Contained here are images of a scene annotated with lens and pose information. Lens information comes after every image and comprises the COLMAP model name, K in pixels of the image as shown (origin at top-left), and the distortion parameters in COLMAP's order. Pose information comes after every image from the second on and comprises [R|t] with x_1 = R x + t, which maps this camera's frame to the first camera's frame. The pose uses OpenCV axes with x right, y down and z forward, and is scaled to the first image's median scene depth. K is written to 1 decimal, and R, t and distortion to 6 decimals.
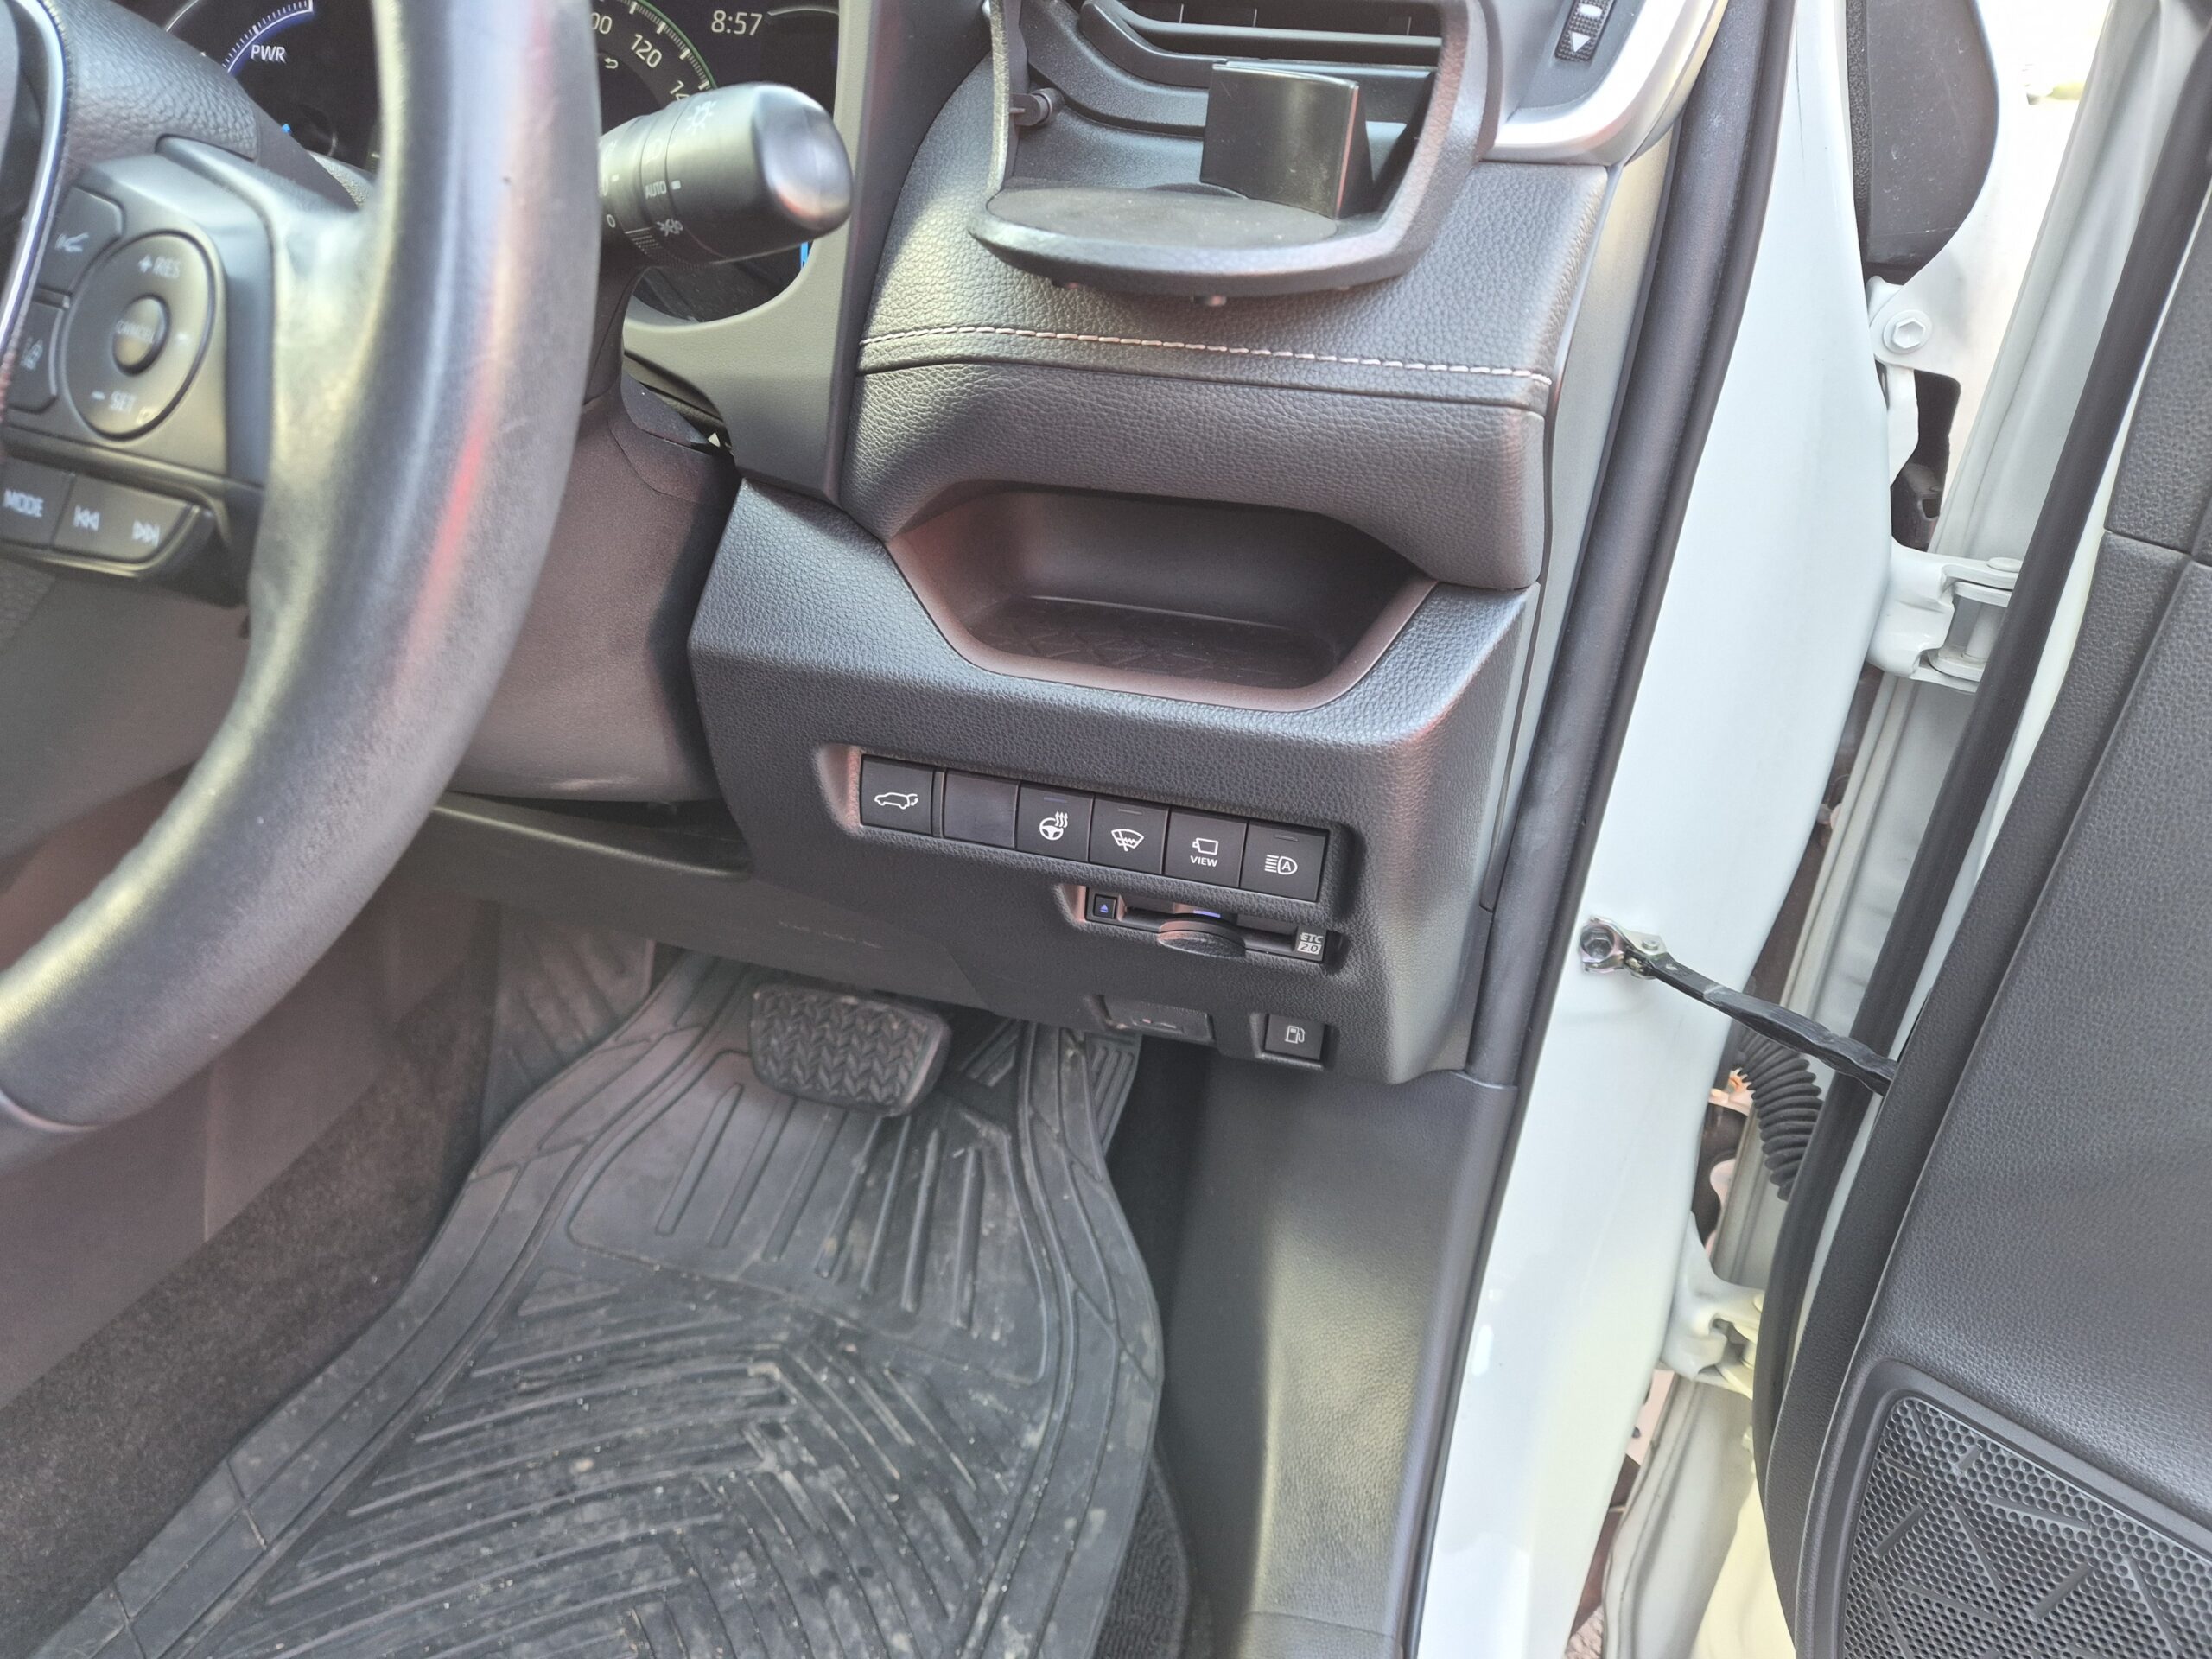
lens RADIAL K [[1497.4, 0, 1106.0], [0, 1497.4, 829.5], [0, 0, 1]] dist [0.006720, -0.002639]
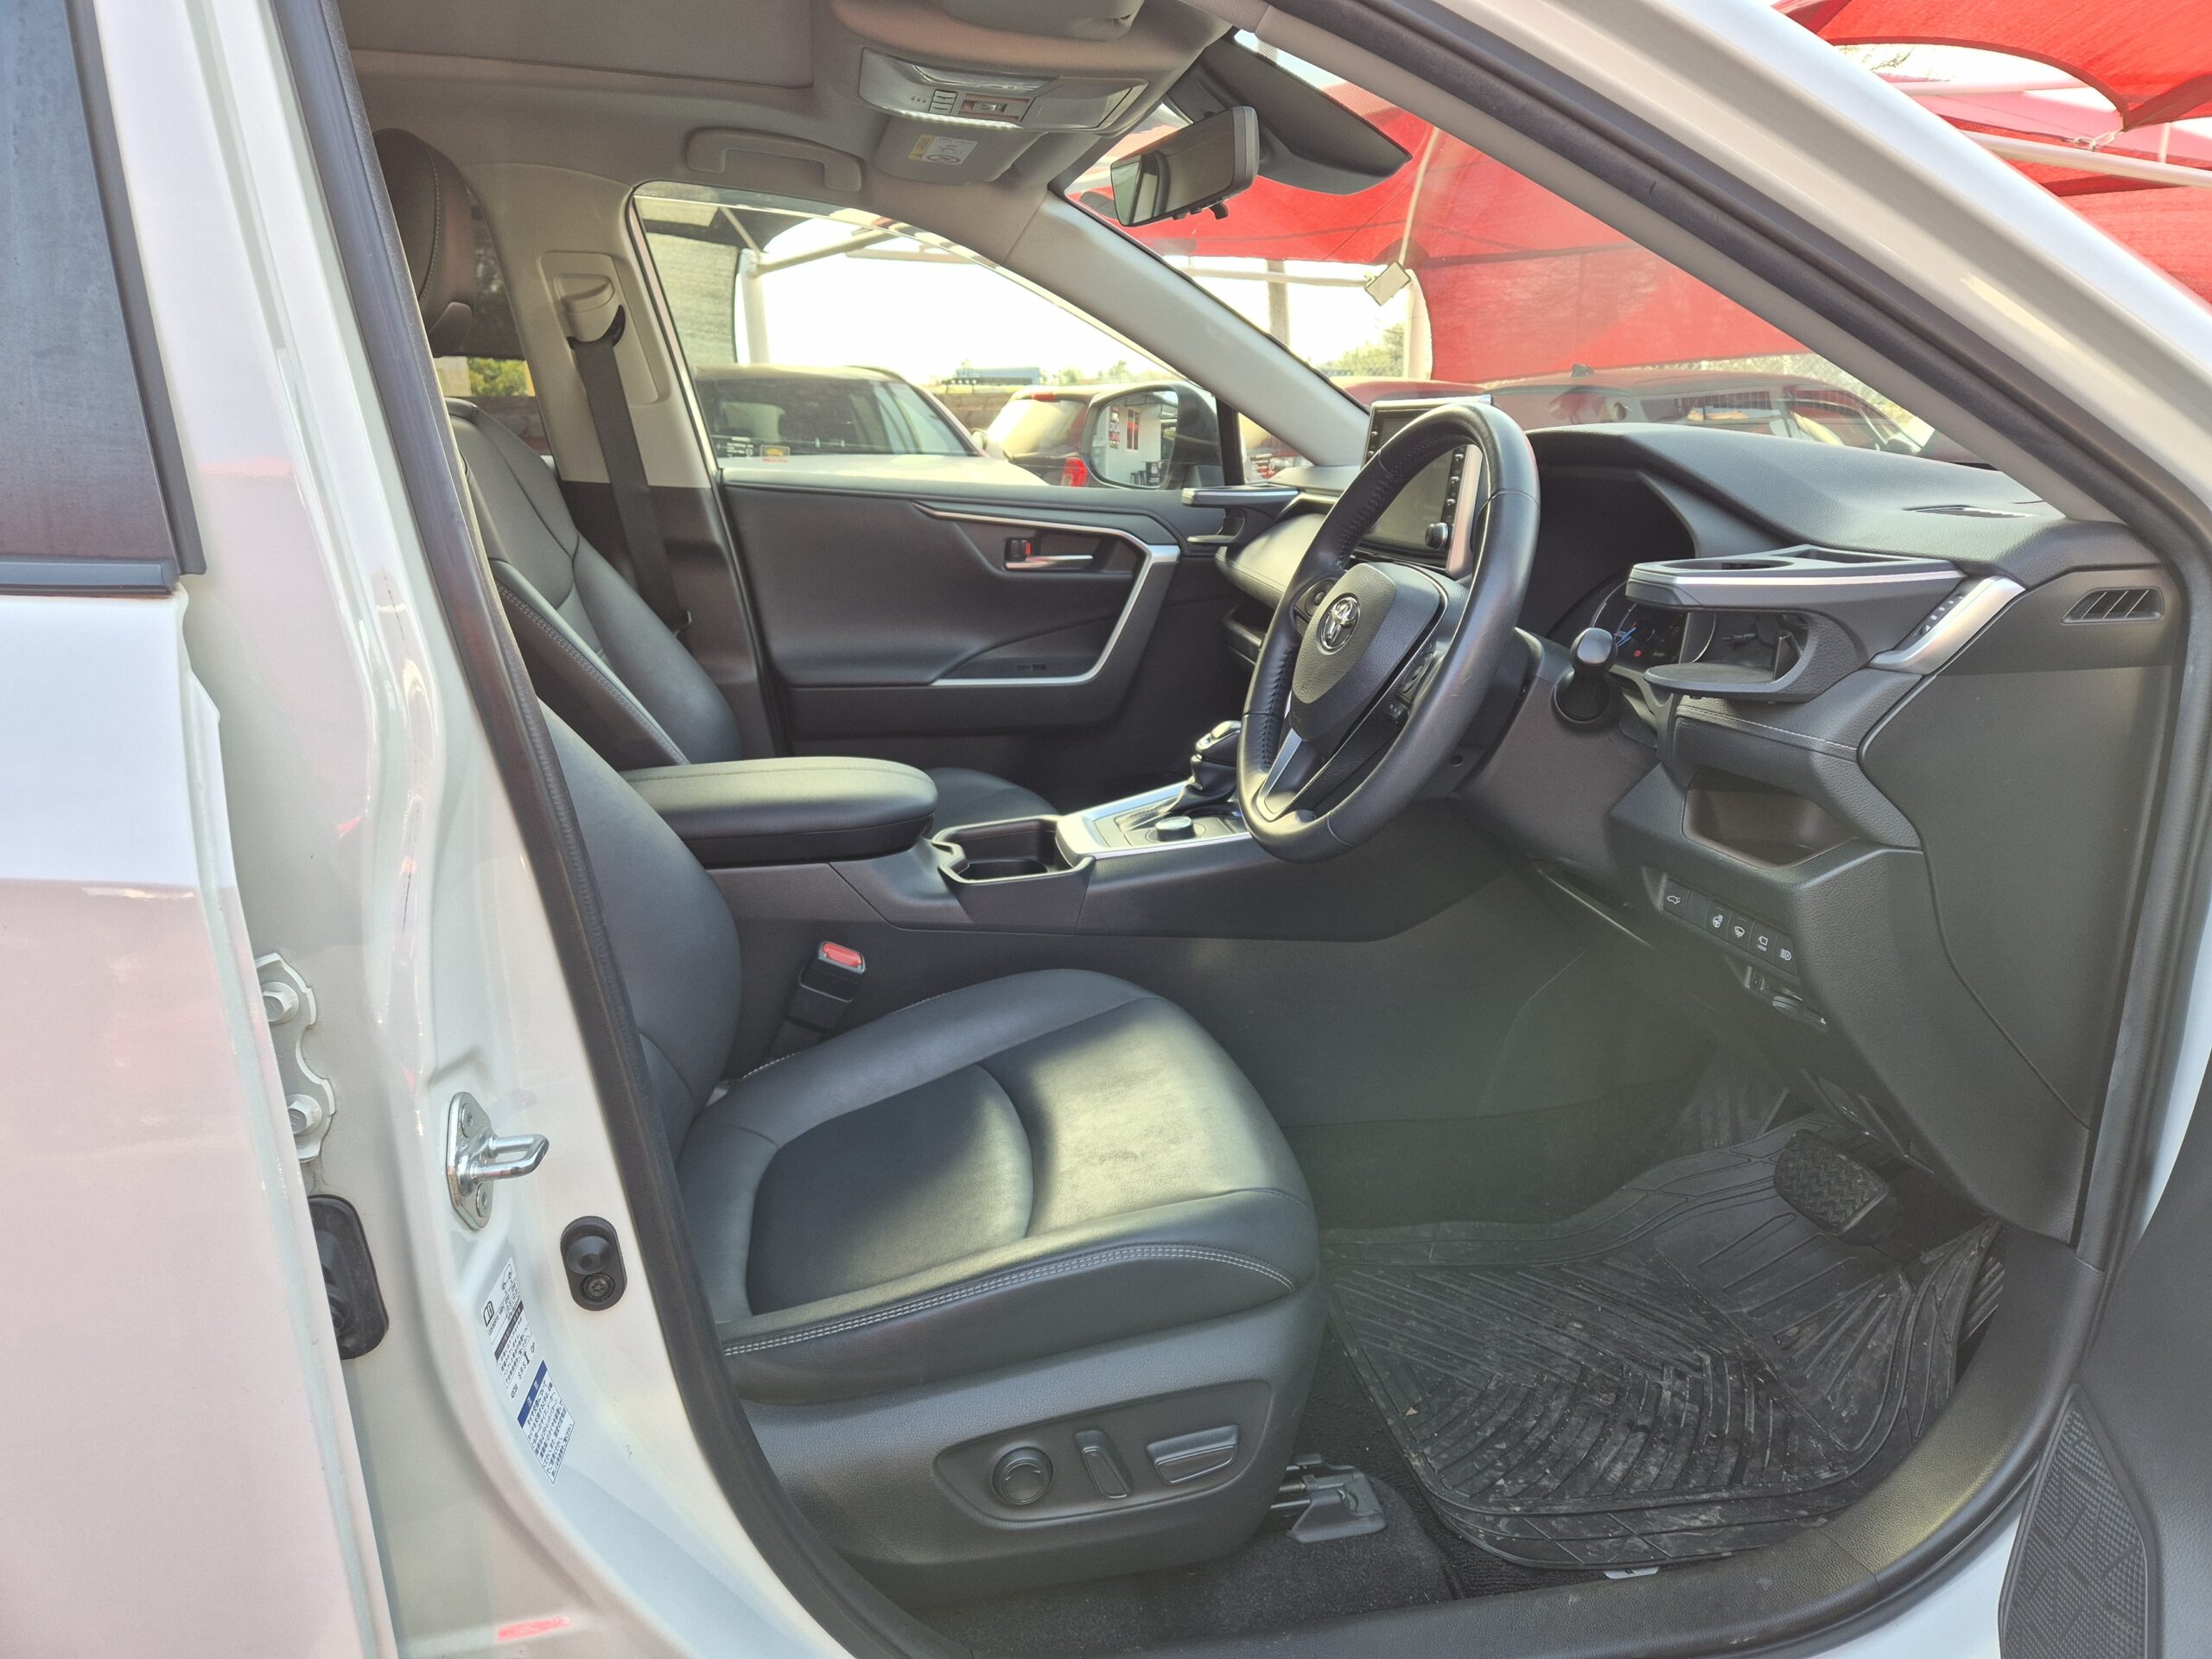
lens RADIAL K [[1497.4, 0, 1106.0], [0, 1497.4, 829.5], [0, 0, 1]] dist [0.006720, -0.002639]
pose [[0.457827, 0.177296, -0.871183, 0.804383], [-0.405229, 0.913817, -0.026985, 0.165697], [0.791318, 0.365384, 0.490215, -0.487276]]
